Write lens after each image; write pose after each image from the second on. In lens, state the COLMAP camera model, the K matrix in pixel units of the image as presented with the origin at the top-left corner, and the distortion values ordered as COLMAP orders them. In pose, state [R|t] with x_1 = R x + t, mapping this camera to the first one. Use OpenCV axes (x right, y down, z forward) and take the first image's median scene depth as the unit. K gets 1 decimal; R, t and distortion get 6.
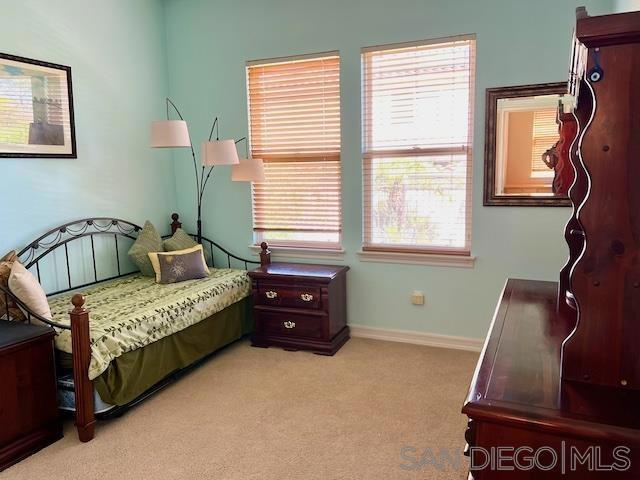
lens RADIAL K [[512.5, 0, 319.0], [0, 512.5, 241.2], [0, 0, 1]] dist [-0.017583, -0.012030]
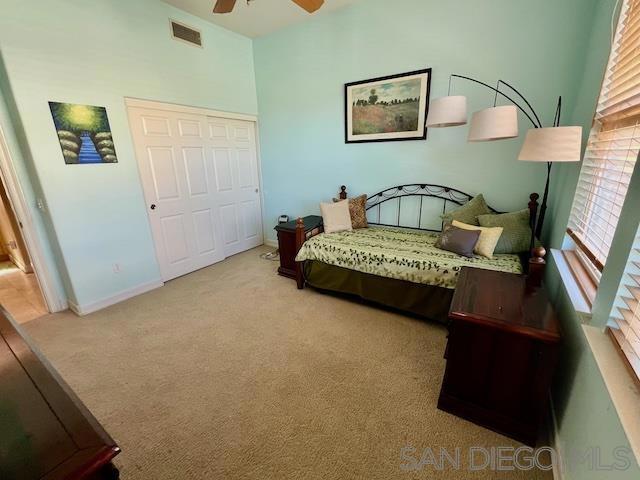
lens RADIAL K [[275.1, 0, 318.4], [0, 275.1, 235.4], [0, 0, 1]] dist [0.003003, 0.000015]
pose [[-0.182189, 0.299533, -0.936530, 0.389909], [-0.103736, 0.941300, 0.321238, -0.134932], [0.977776, 0.155678, -0.140422, 0.912681]]
